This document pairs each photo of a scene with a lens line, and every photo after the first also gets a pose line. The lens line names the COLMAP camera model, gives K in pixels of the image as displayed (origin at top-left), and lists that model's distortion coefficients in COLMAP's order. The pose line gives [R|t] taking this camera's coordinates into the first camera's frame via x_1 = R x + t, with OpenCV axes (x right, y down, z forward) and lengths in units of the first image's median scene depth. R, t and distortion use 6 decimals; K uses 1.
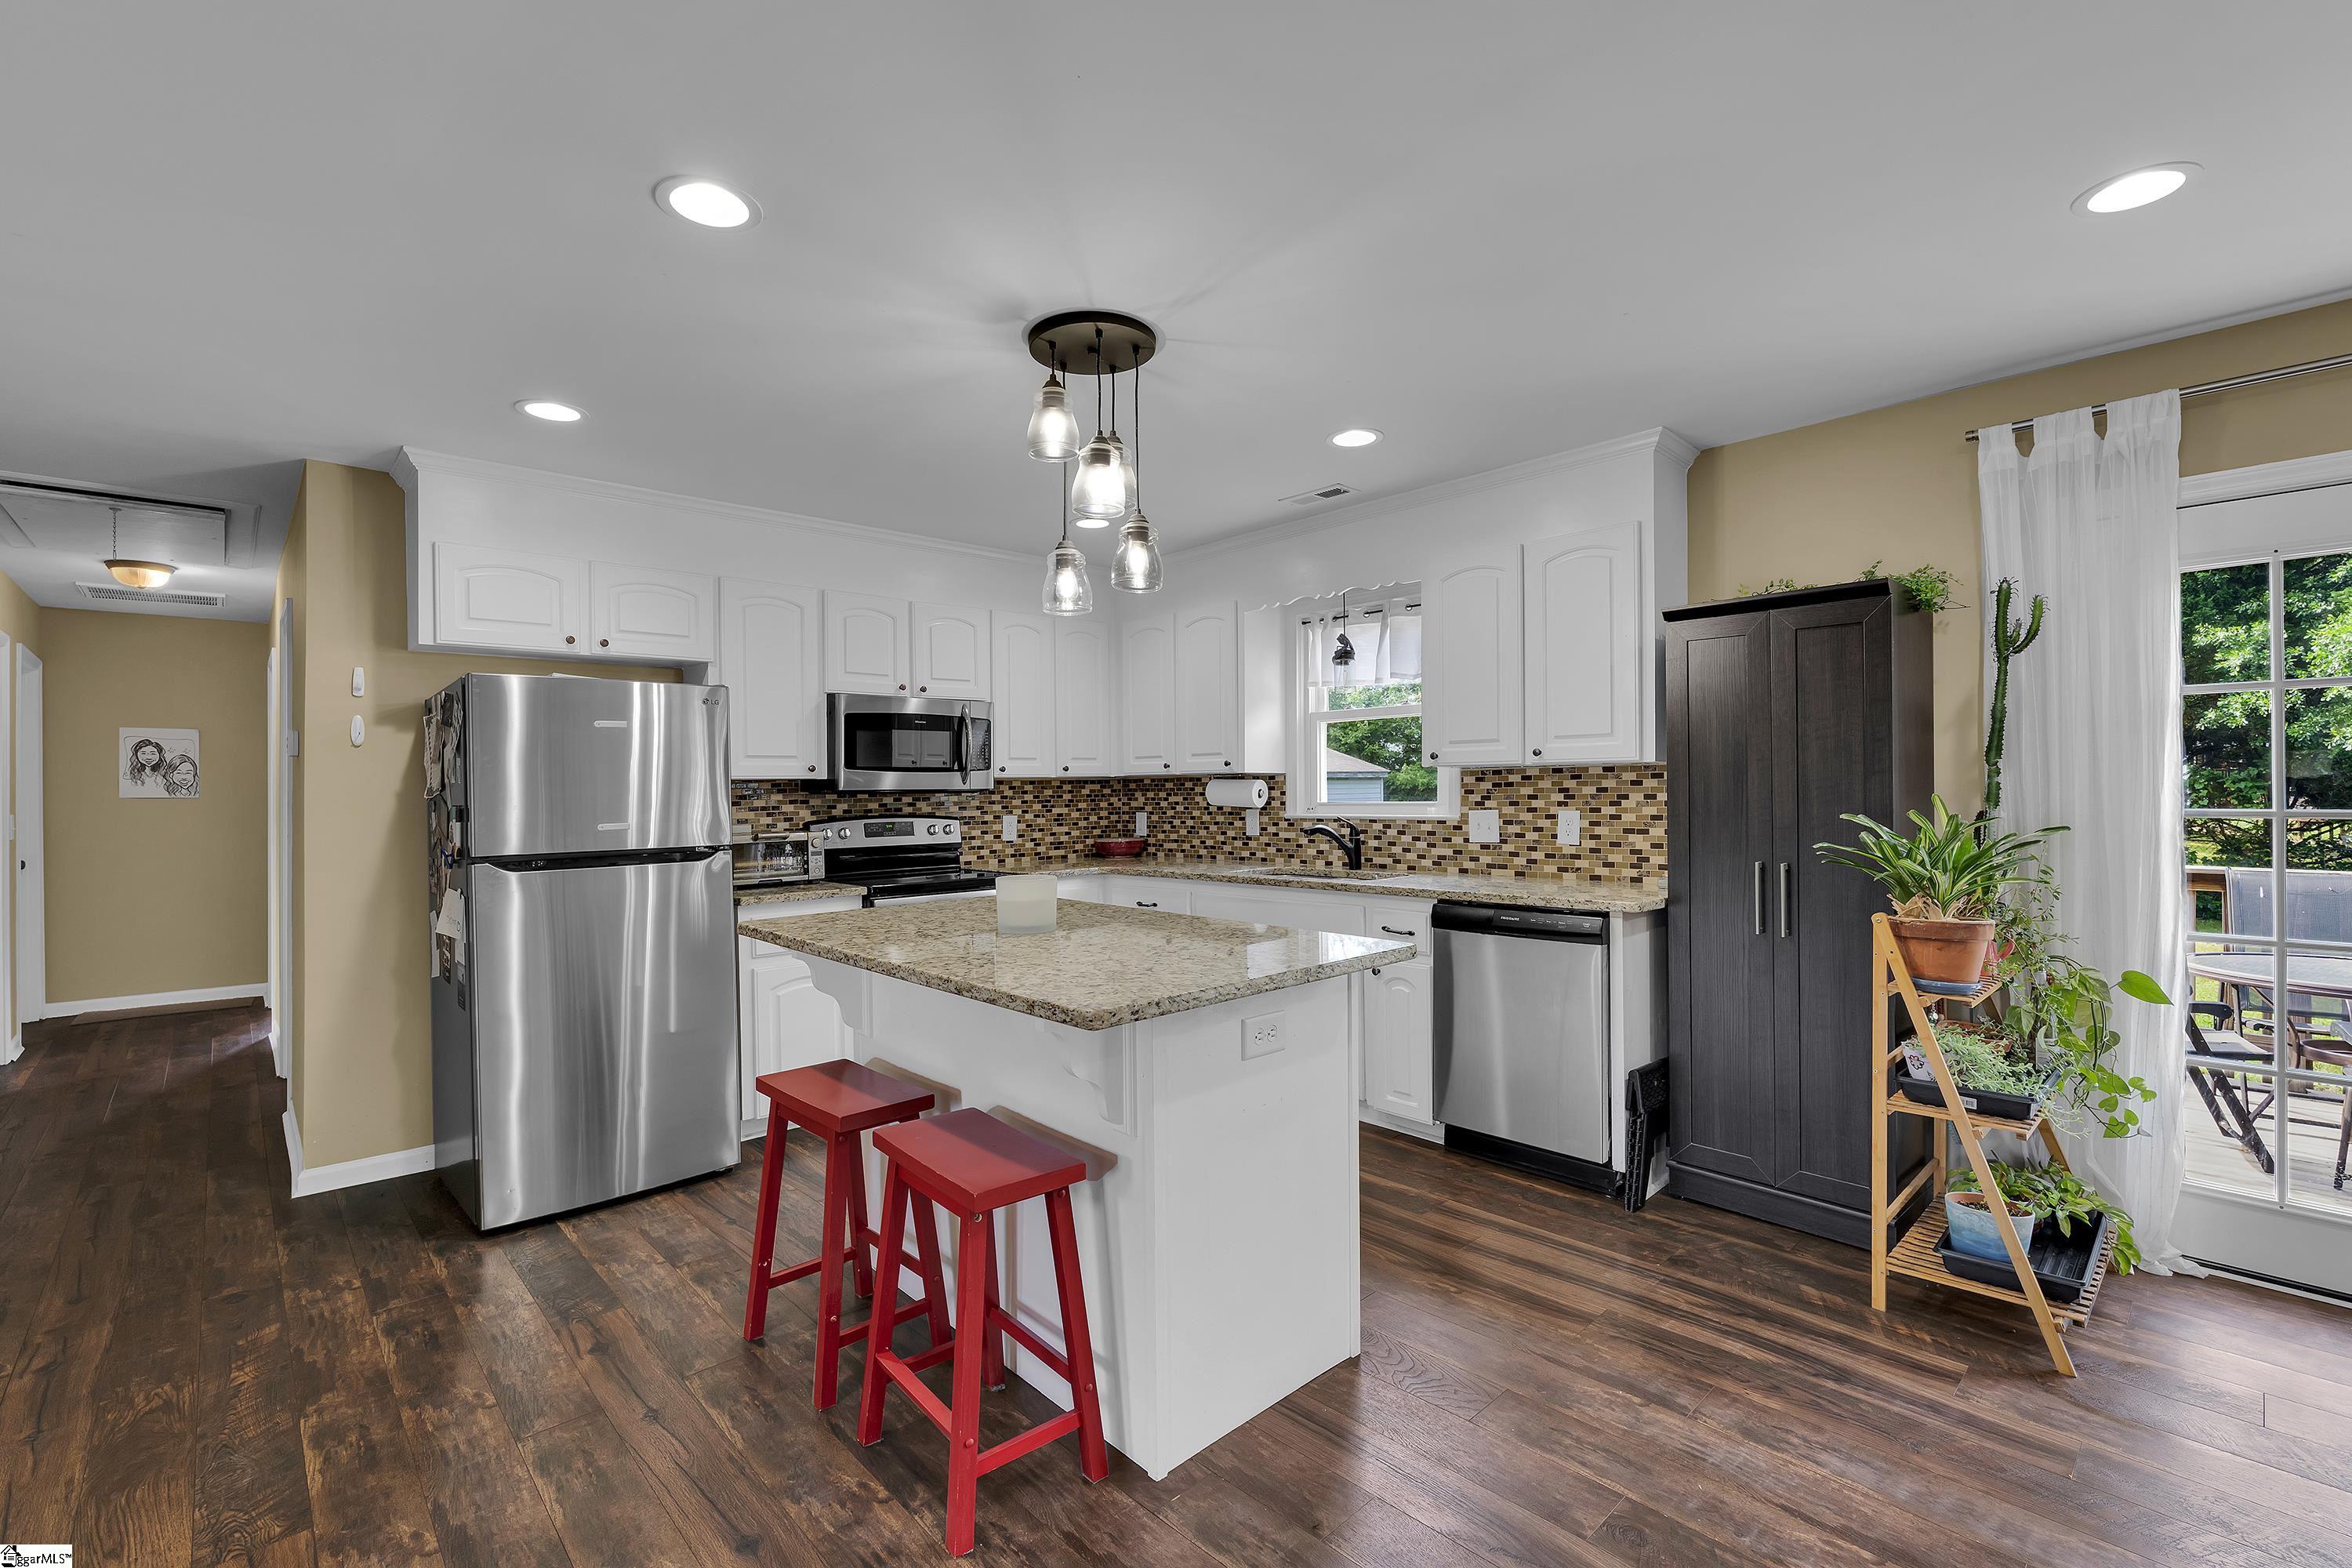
lens RADIAL K [[1023.3, 0, 1167.3], [0, 1023.3, 785.8], [0, 0, 1]] dist [-0.003498, 0.000425]
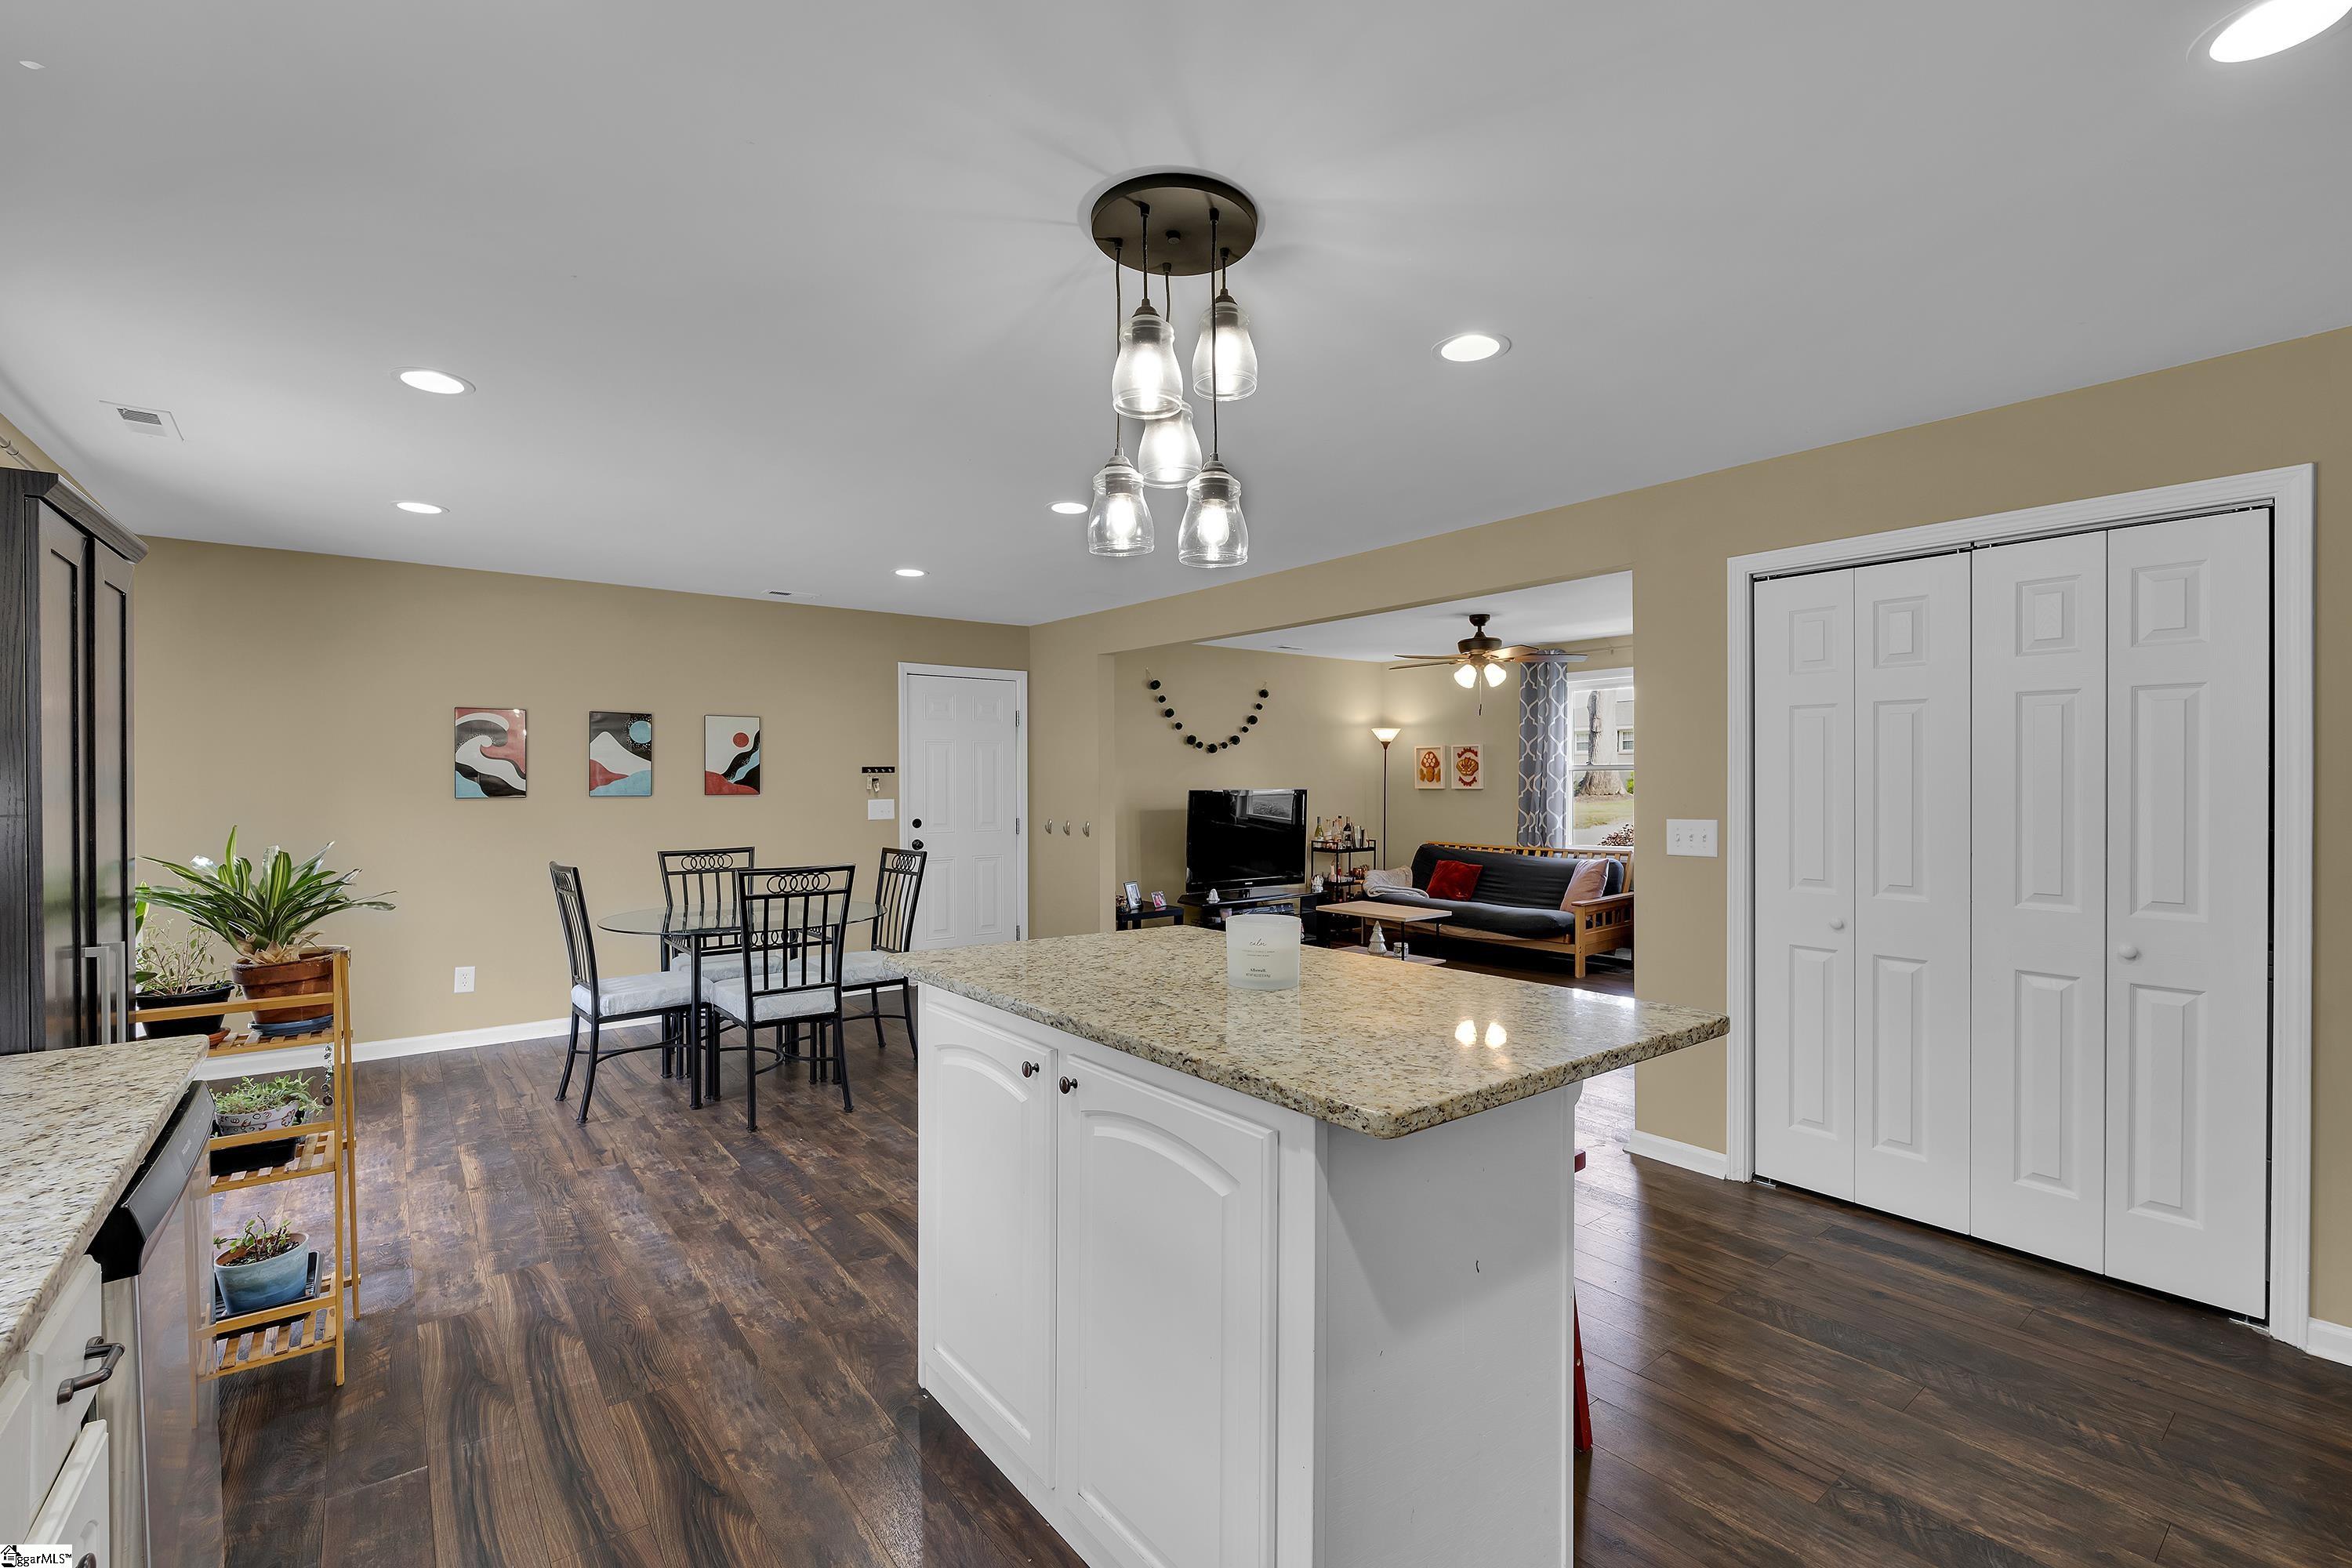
lens RADIAL K [[1027.0, 0, 1176.0], [0, 1027.0, 784.0], [0, 0, 1]] dist [0.001237, 0.000564]
pose [[-0.996465, 0.012294, 0.083104, -0.086415], [0.012420, 0.999922, 0.000991, -0.013350], [-0.083085, 0.002020, -0.996540, 1.129742]]
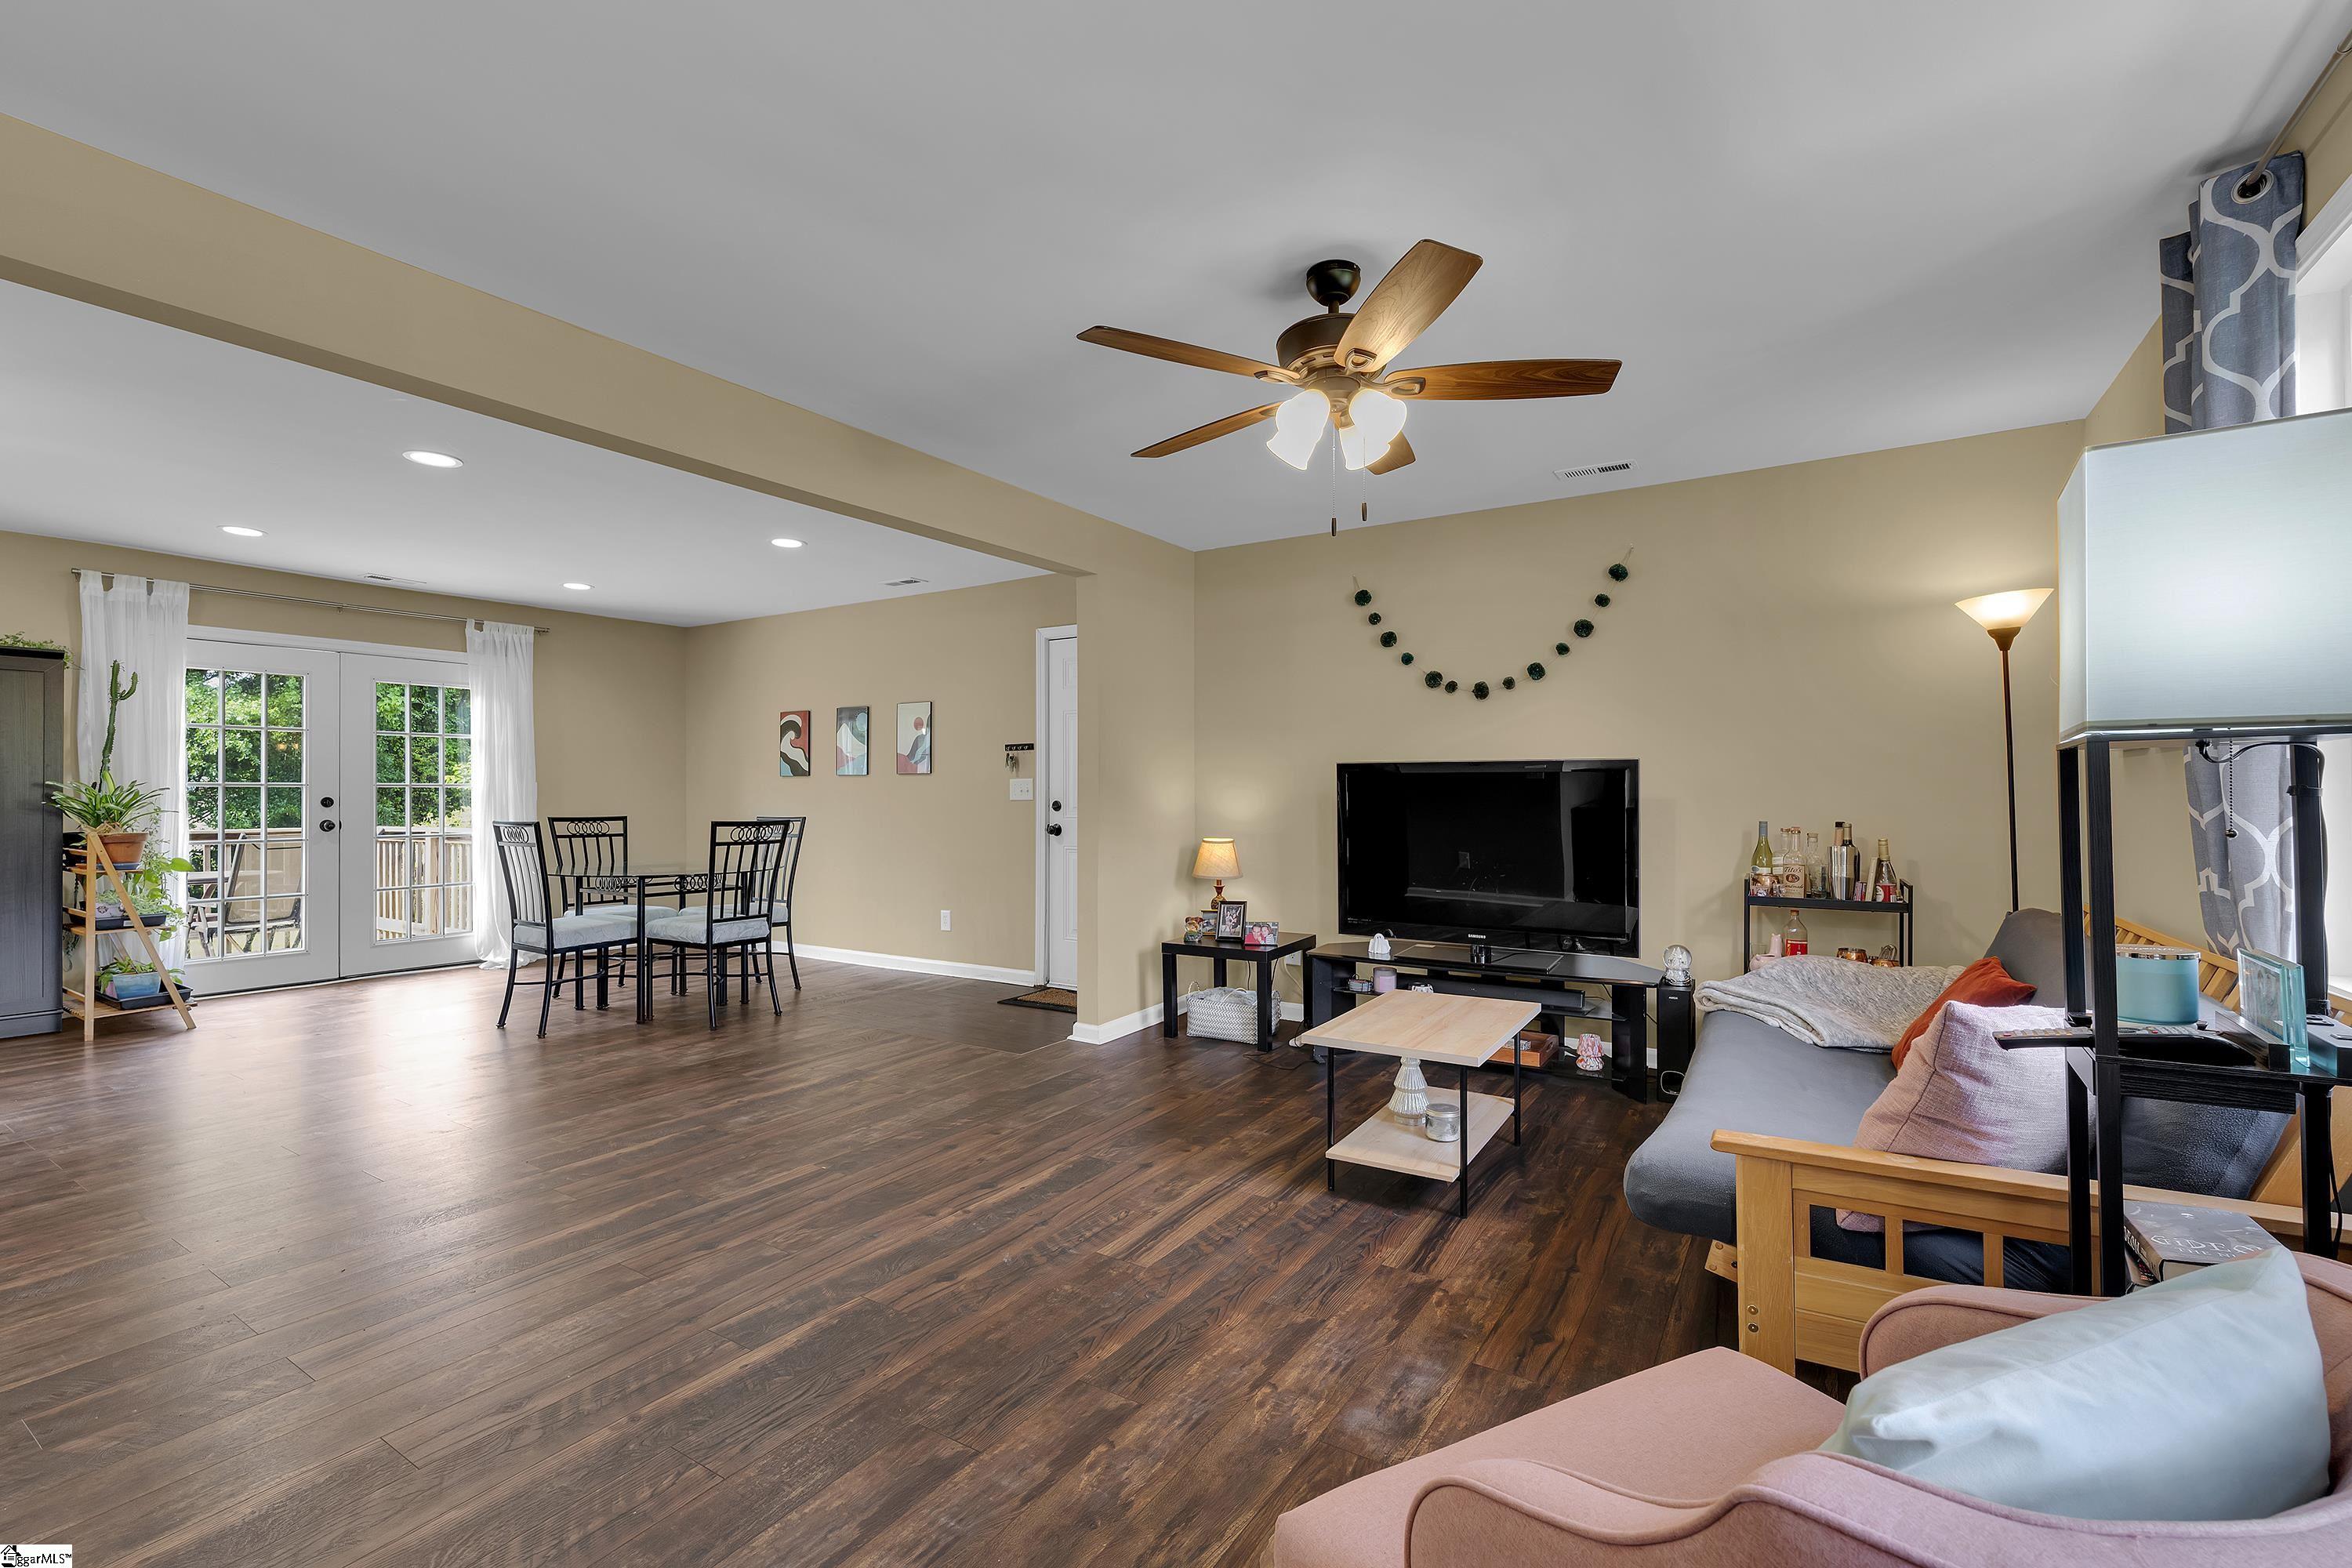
lens RADIAL K [[1023.3, 0, 1167.3], [0, 1023.3, 785.8], [0, 0, 1]] dist [-0.003498, 0.000425]
pose [[-0.248800, 0.019023, 0.968368, -1.003744], [0.000656, 0.999810, -0.019472, 0.046511], [-0.968555, -0.004209, -0.248766, -0.287572]]
